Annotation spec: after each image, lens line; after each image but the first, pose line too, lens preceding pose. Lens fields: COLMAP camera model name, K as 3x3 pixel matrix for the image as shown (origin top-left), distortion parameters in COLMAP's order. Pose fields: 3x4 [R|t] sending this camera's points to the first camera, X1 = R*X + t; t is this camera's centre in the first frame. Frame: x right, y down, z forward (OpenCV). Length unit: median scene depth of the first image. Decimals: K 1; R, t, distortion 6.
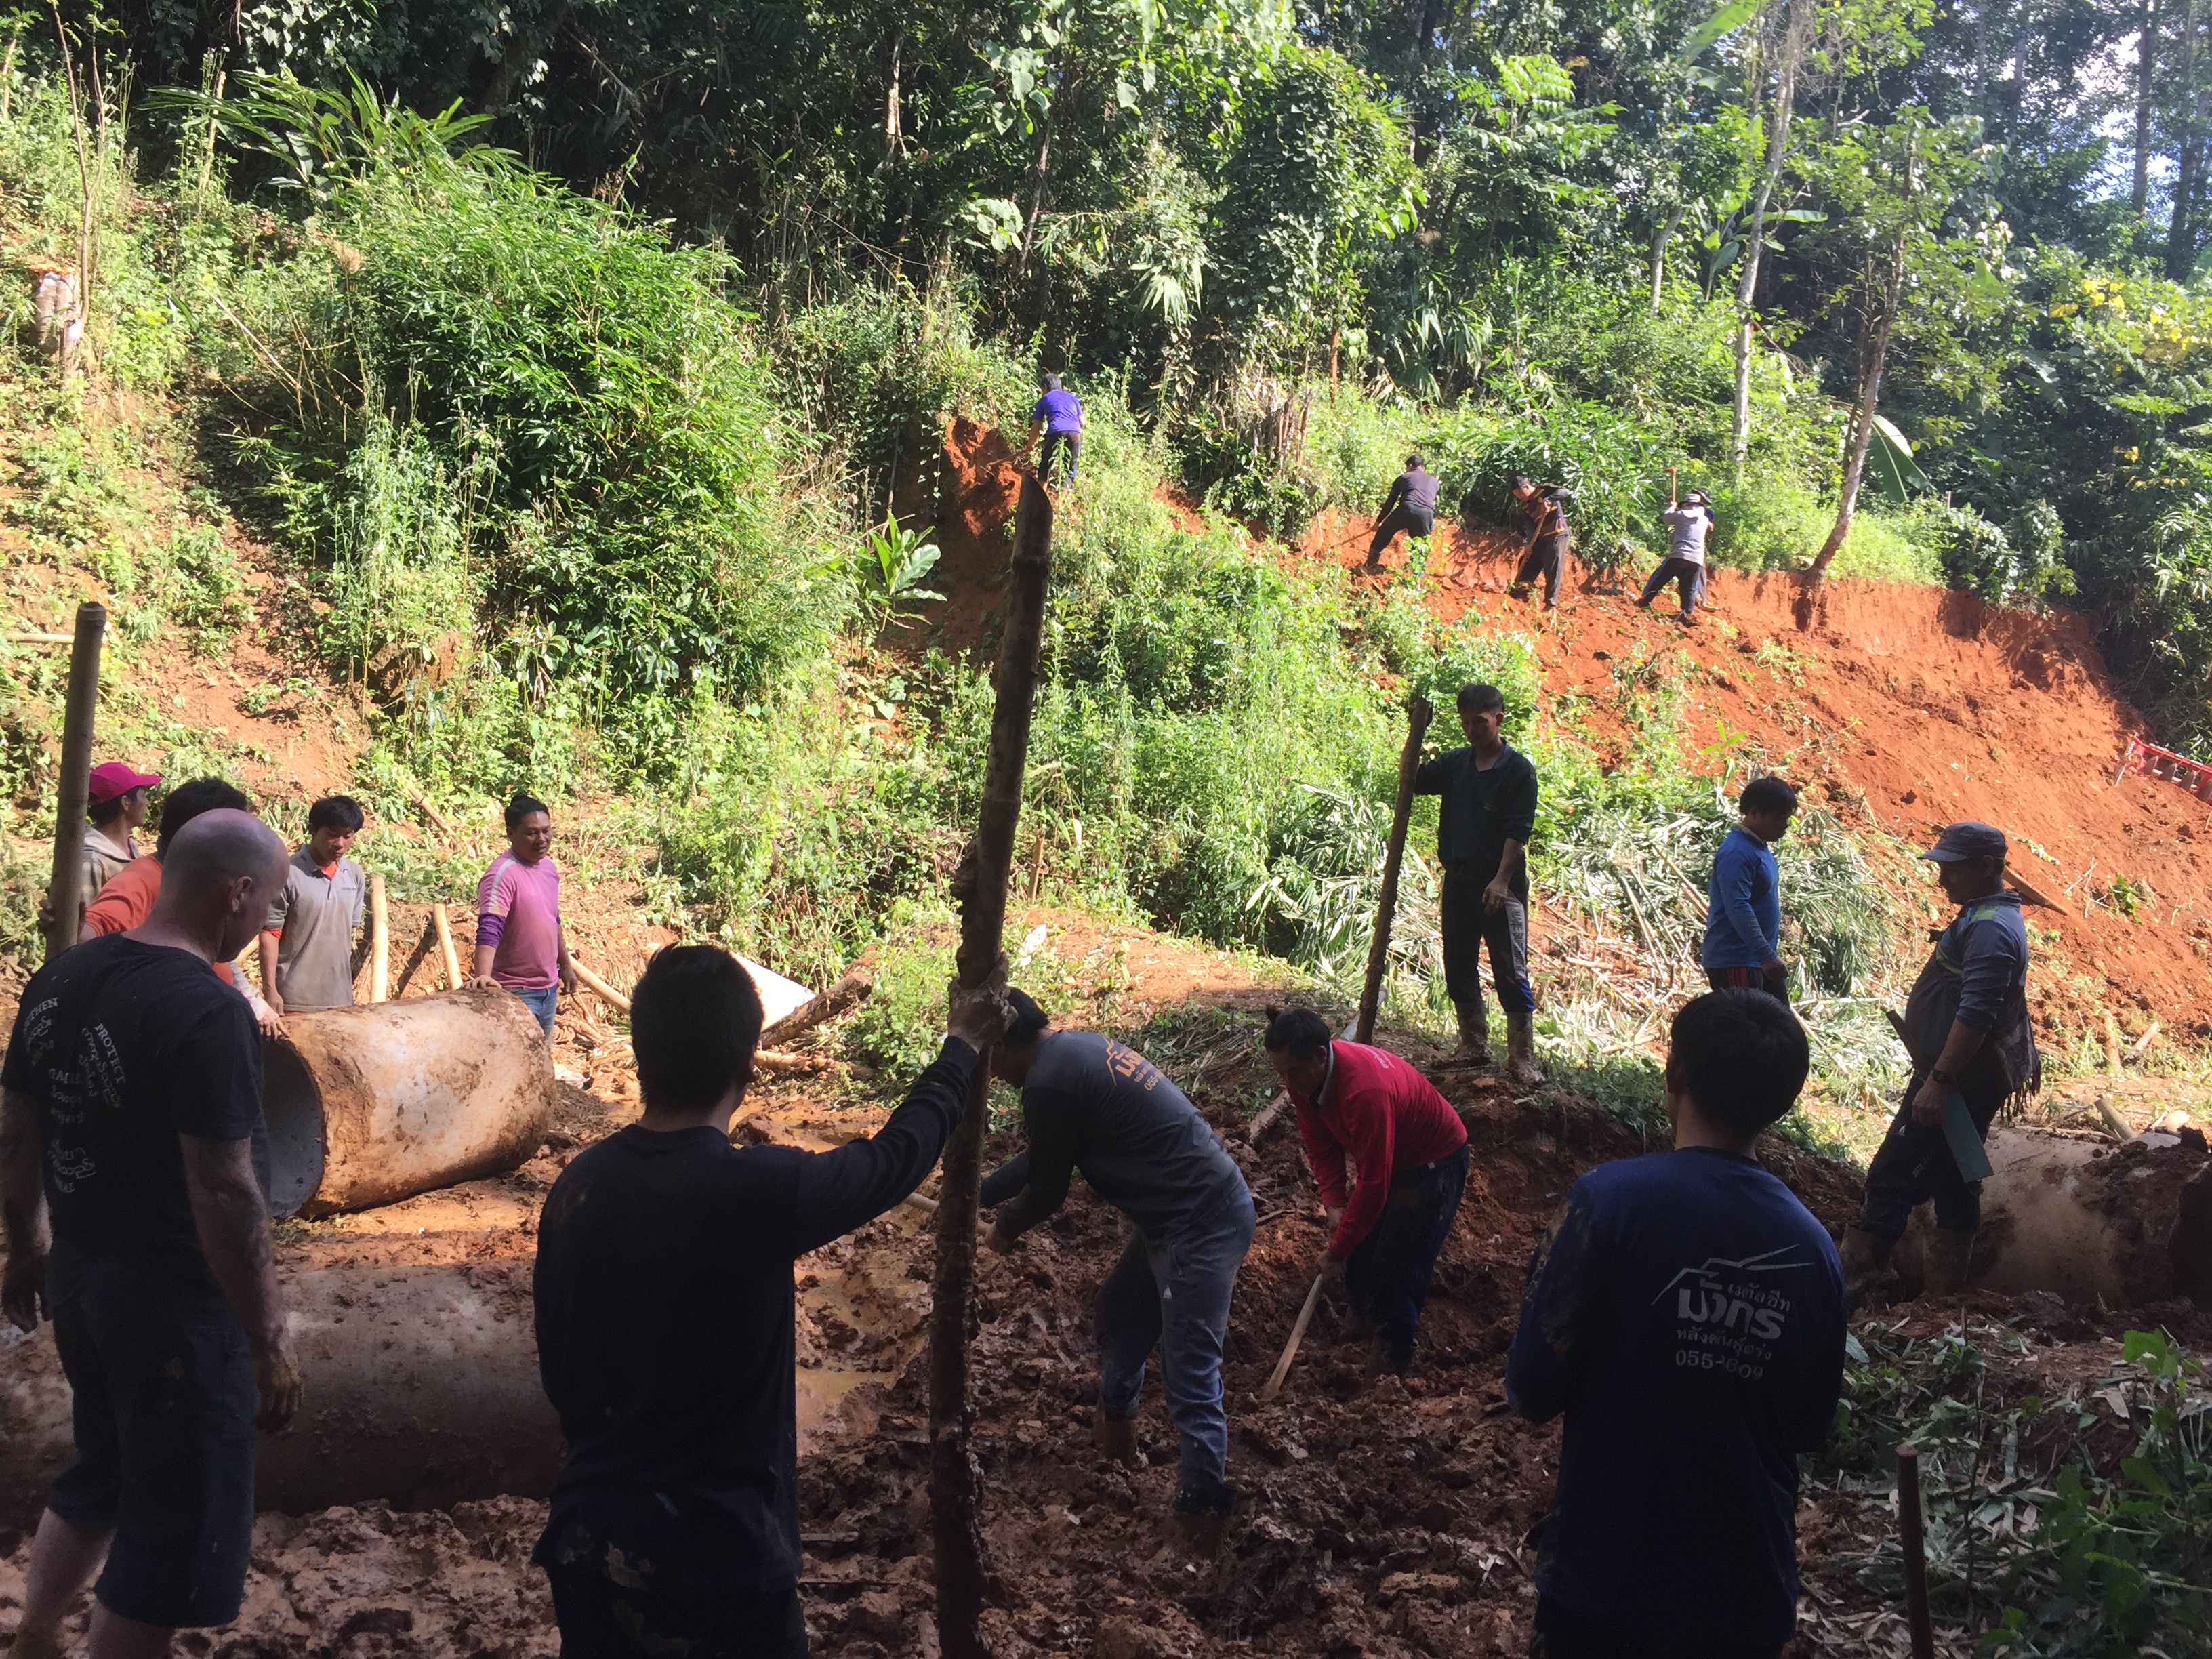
lens RADIAL K [[1924.0, 0, 1095.9], [0, 1924.0, 823.3], [0, 0, 1]] dist [0.098766, -0.128291]
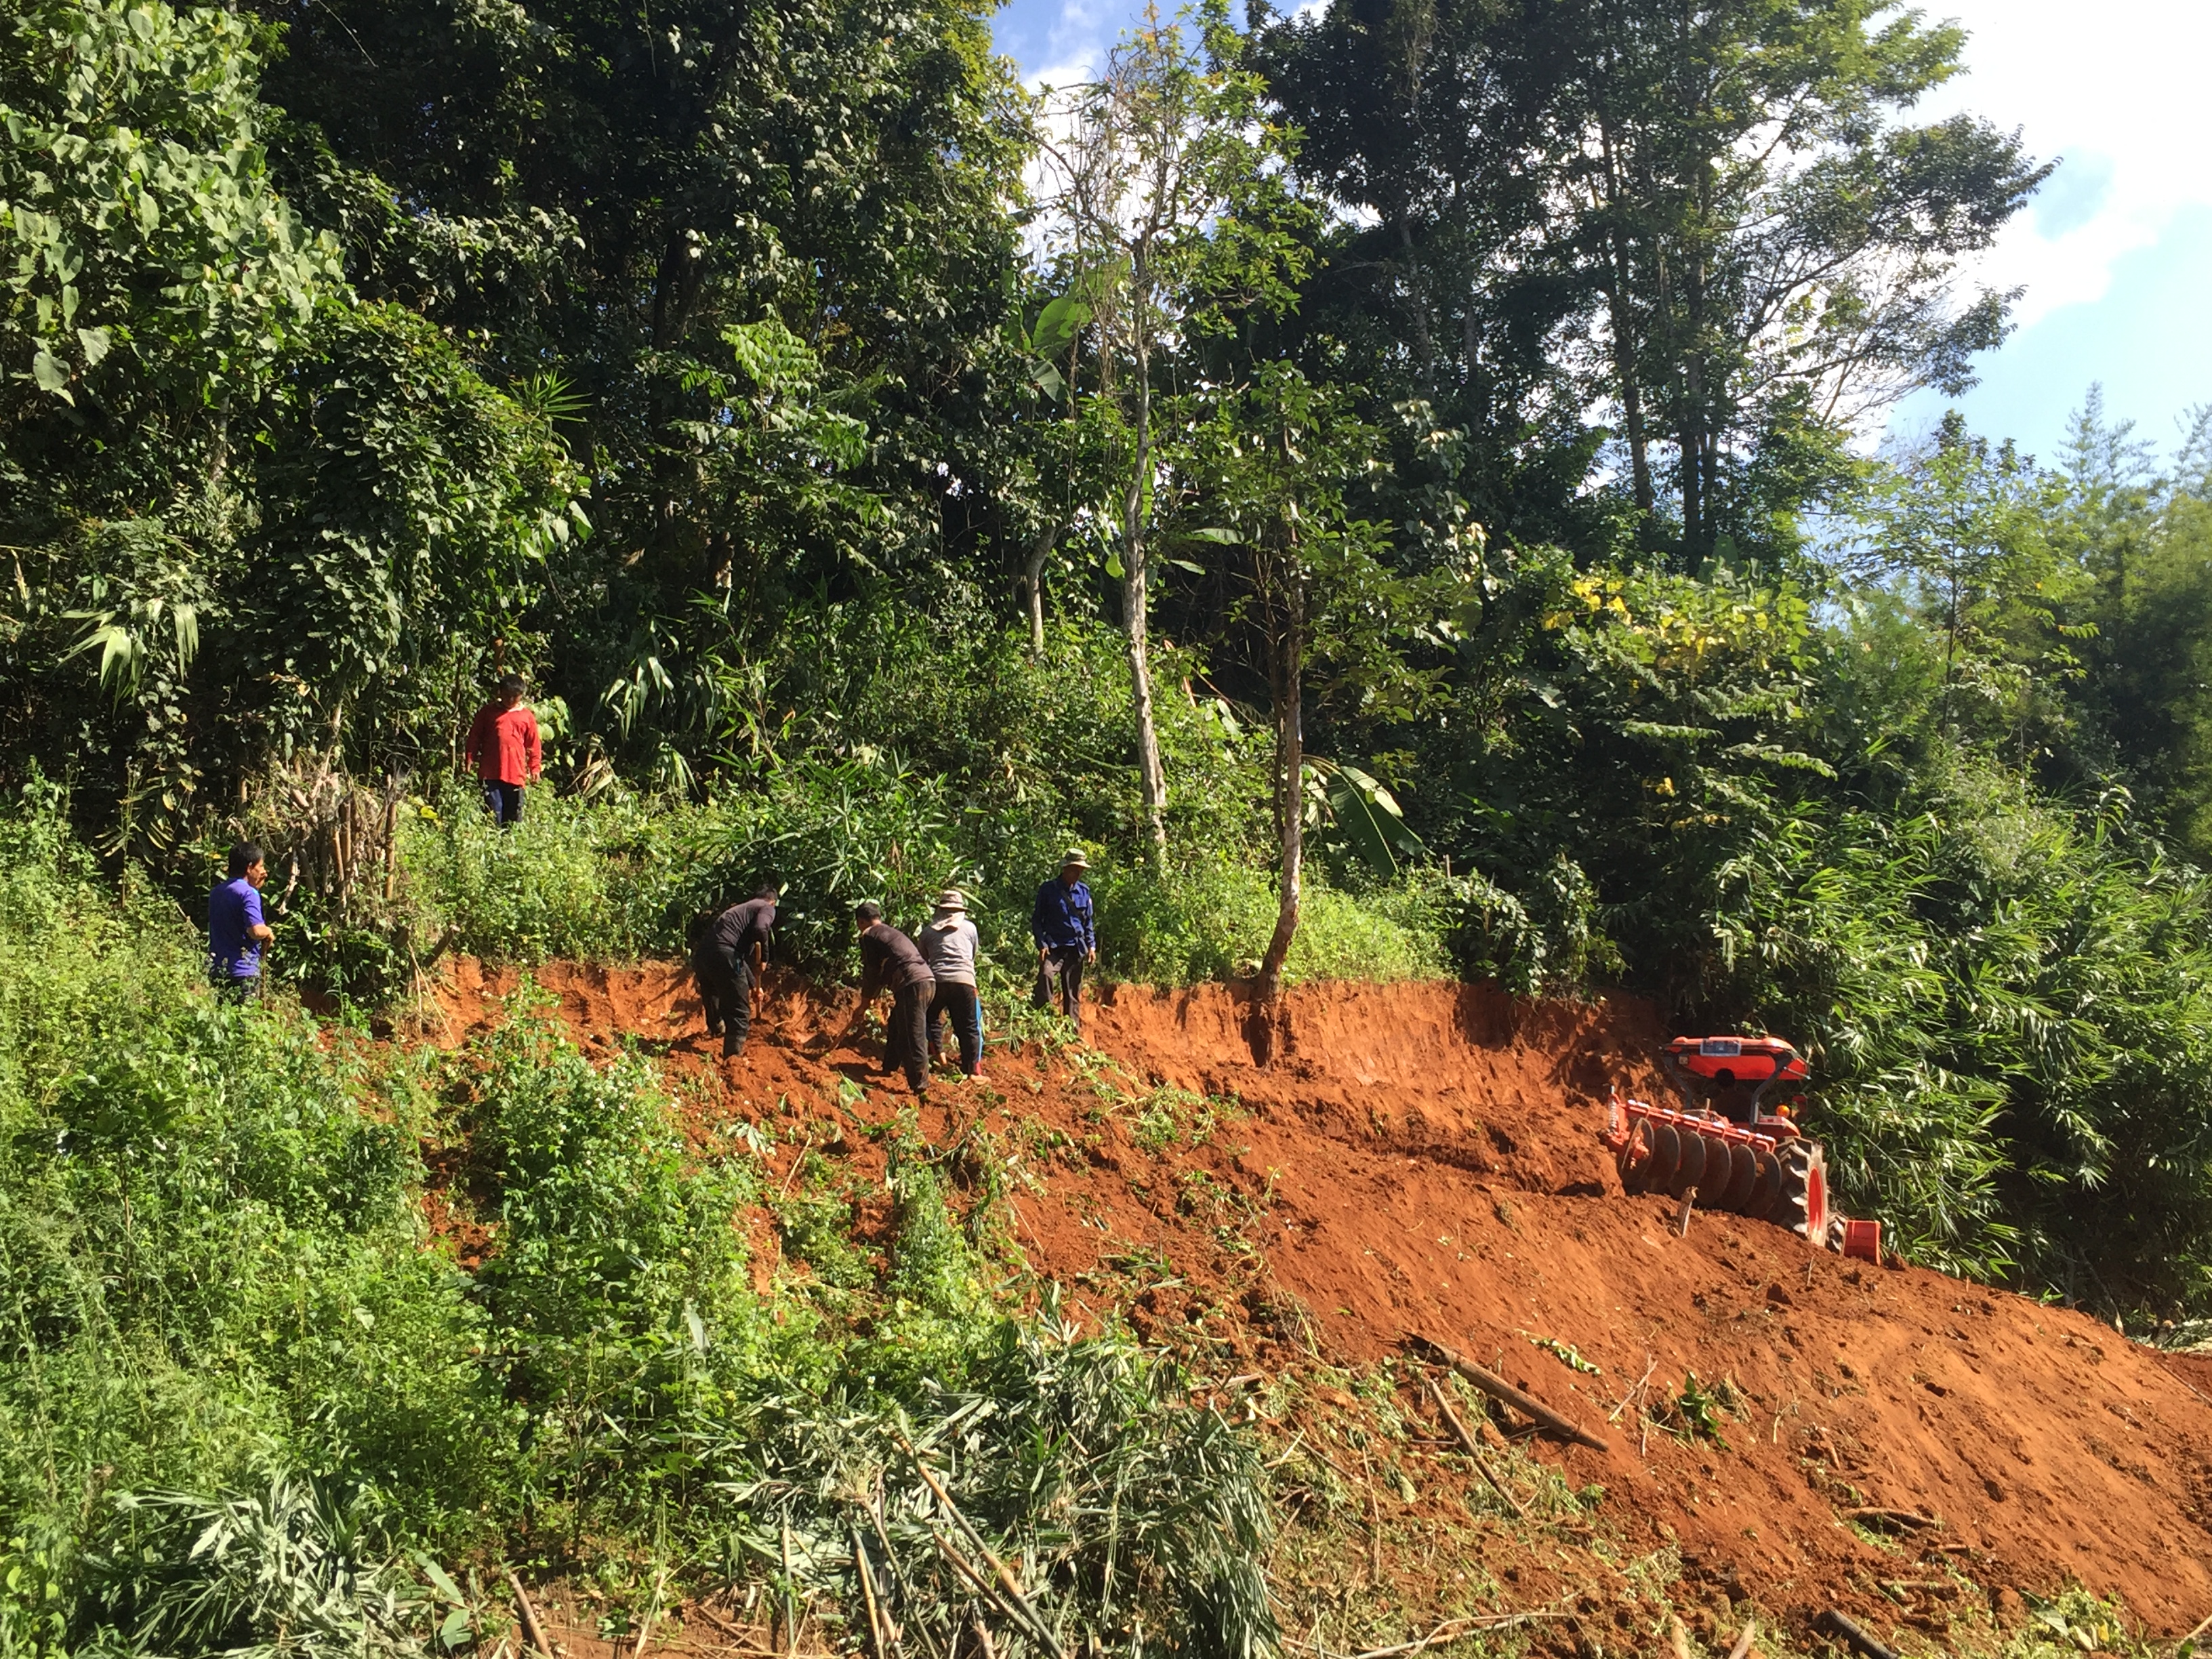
lens RADIAL K [[2391.2, 0, 1112.0], [0, 2391.2, 817.0], [0, 0, 1]] dist [0.072508, 0.000000]
pose [[0.974530, -0.094061, 0.203575, 0.128691], [0.136778, 0.968692, -0.207189, -0.011185], [-0.177713, 0.229757, 0.956885, 0.141863]]
